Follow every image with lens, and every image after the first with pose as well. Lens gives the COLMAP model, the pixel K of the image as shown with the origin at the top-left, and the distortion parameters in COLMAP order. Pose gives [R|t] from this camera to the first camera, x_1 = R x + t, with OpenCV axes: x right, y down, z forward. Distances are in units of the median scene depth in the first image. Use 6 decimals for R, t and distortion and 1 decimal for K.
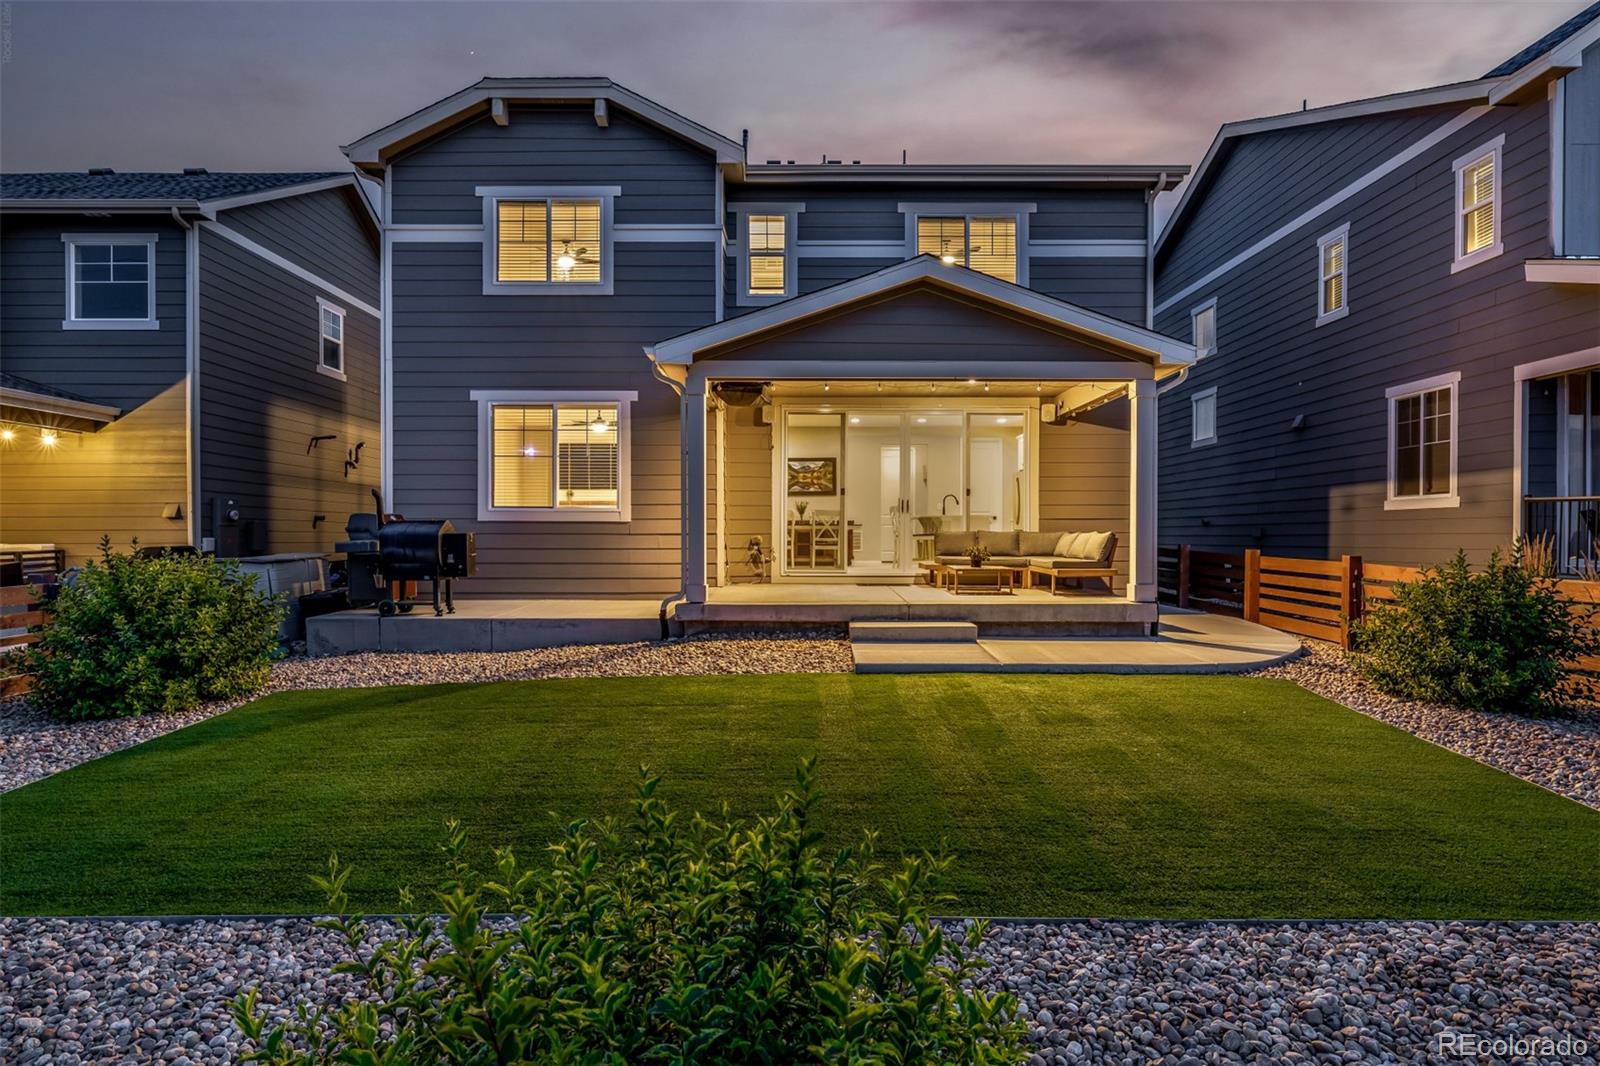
lens RADIAL K [[900.2, 0, 800.0], [0, 900.2, 533.0], [0, 0, 1]] dist [0.002545, 0.000953]
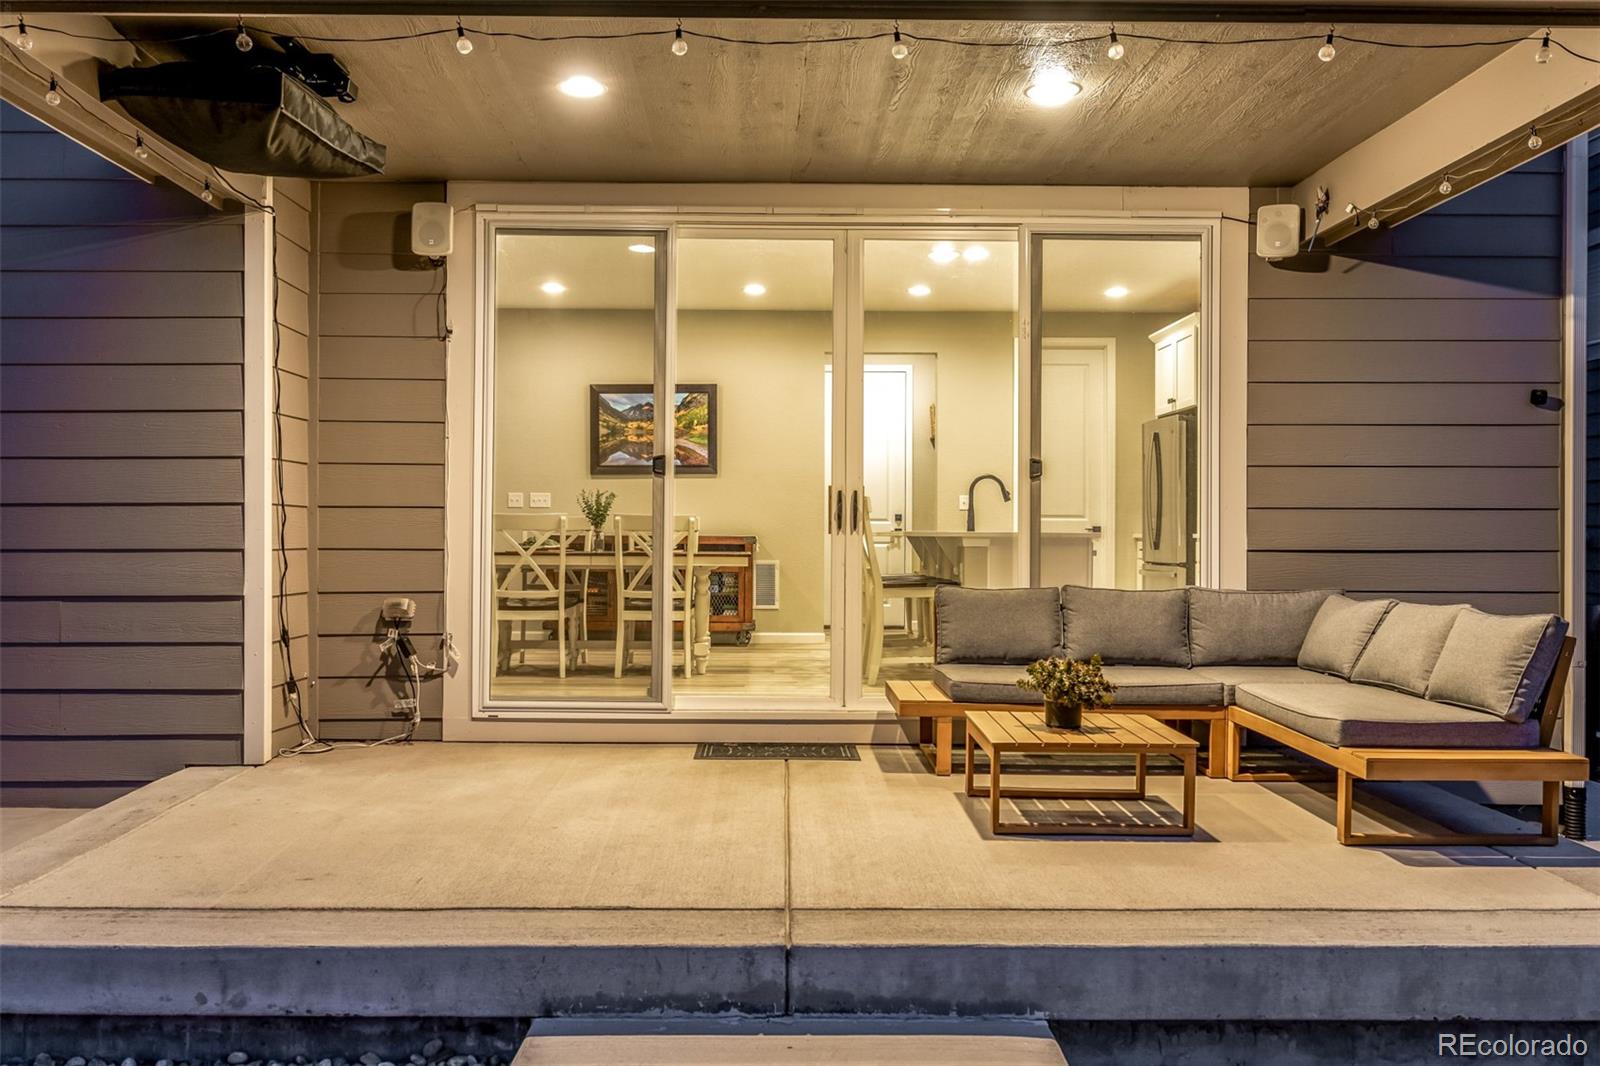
lens RADIAL K [[1311.6, 0, 800.0], [0, 1311.6, 533.0], [0, 0, 1]] dist [-0.002915, -0.000344]
pose [[0.999922, 0.003290, 0.012070, 0.097778], [-0.003349, 0.999982, 0.004891, -0.024718], [-0.012053, -0.004931, 0.999915, 0.538138]]
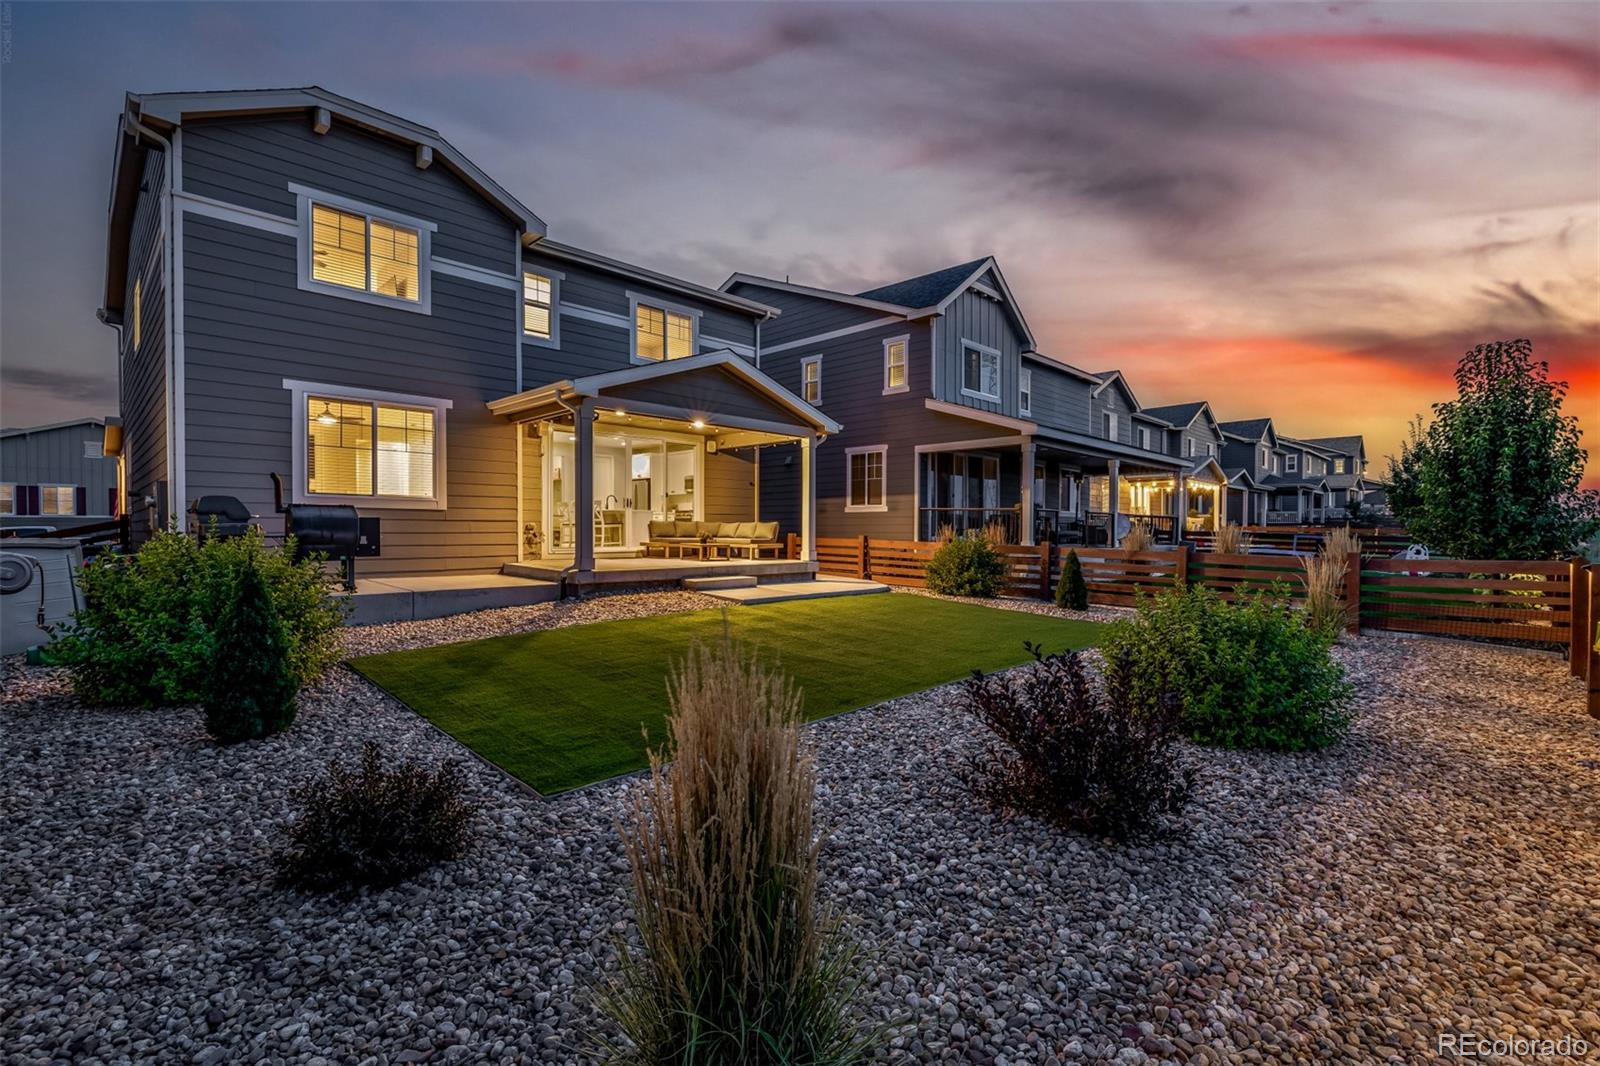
lens RADIAL K [[720.3, 0, 800.0], [0, 720.3, 533.0], [0, 0, 1]] dist [-0.001391, 0.000243]
pose [[0.703946, -0.001095, 0.710253, -0.533973], [-0.006488, 0.999947, 0.007972, 0.007746], [-0.710224, -0.010220, 0.703902, -0.002642]]
